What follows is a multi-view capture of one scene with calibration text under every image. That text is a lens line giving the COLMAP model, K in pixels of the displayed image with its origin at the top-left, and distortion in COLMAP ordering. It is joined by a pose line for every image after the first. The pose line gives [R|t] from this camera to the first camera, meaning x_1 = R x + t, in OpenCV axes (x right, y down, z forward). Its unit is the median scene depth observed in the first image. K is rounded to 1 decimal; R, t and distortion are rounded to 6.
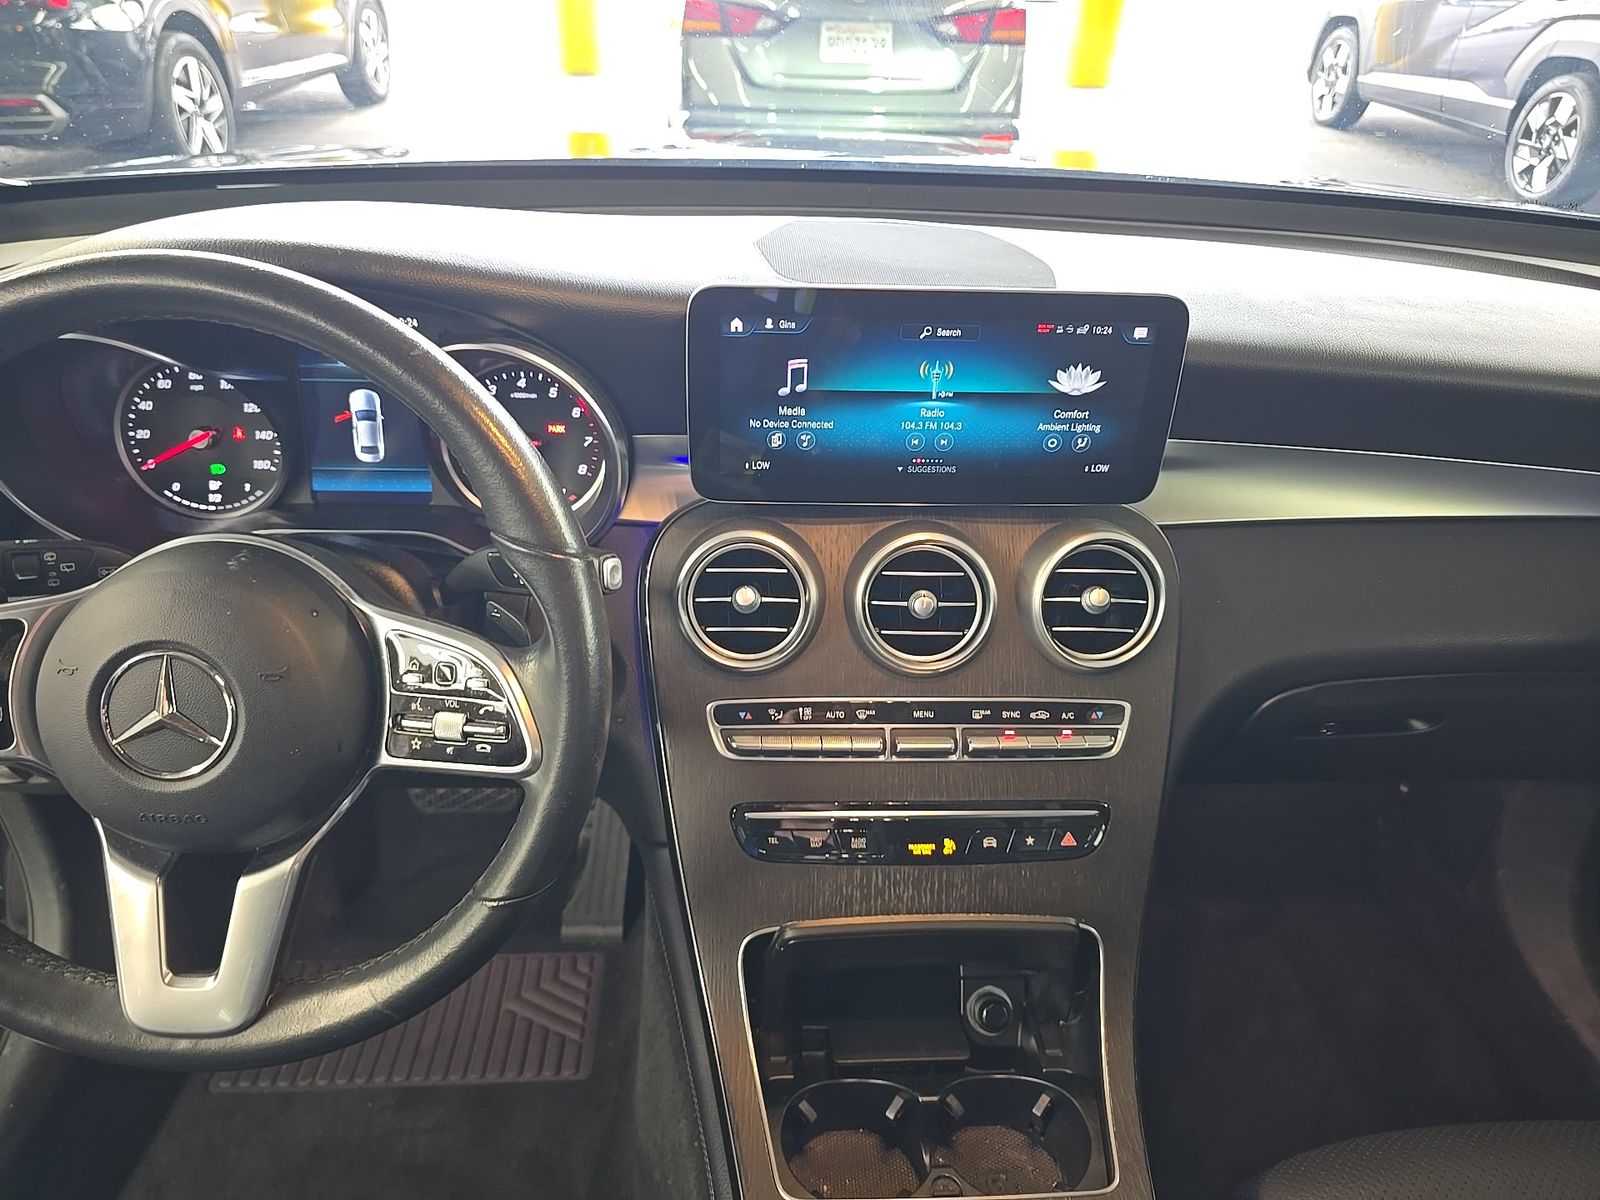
lens RADIAL K [[1062.7, 0, 799.3], [0, 1062.7, 600.0], [0, 0, 1]] dist [0.031816, -0.034827]
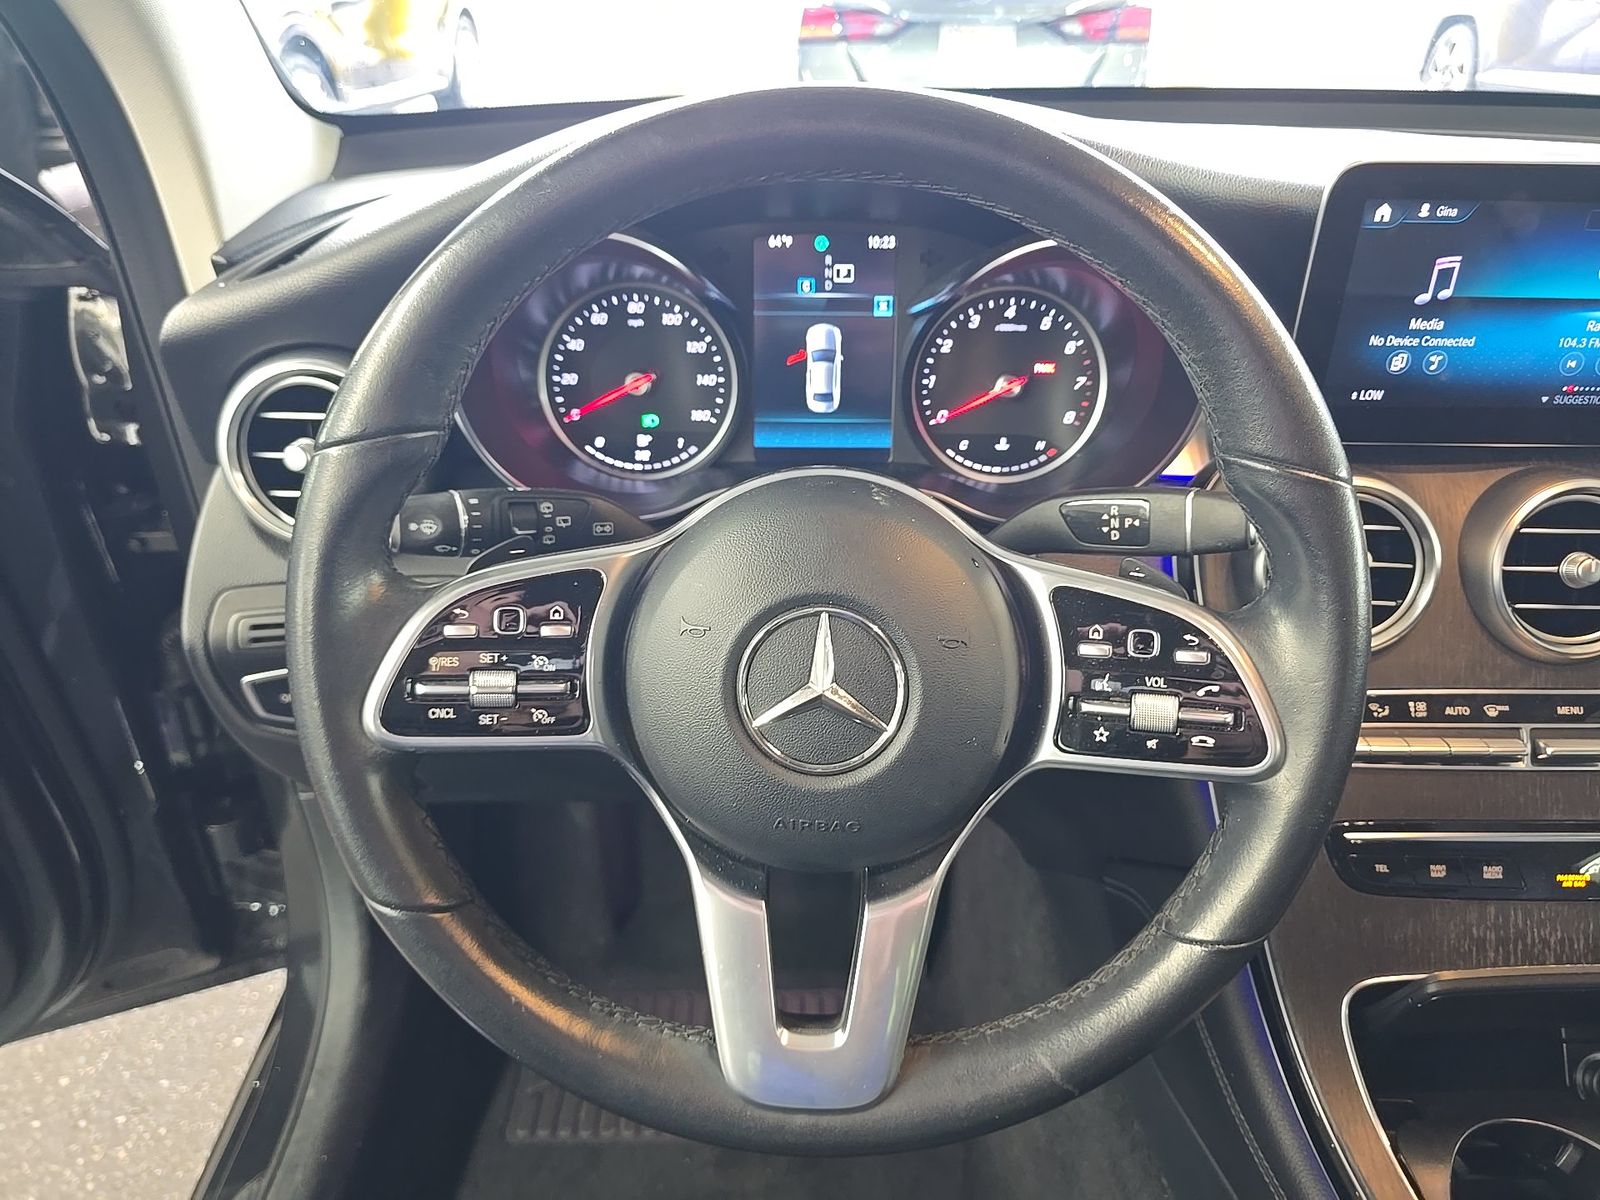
lens RADIAL K [[1062.7, 0, 799.4], [0, 1062.7, 606.7], [0, 0, 1]] dist [0.031816, -0.034827]
pose [[0.998799, -0.001695, -0.048964, -0.393149], [0.000905, 0.999869, -0.016147, 0.040463], [0.048985, 0.016083, 0.998670, 0.166320]]
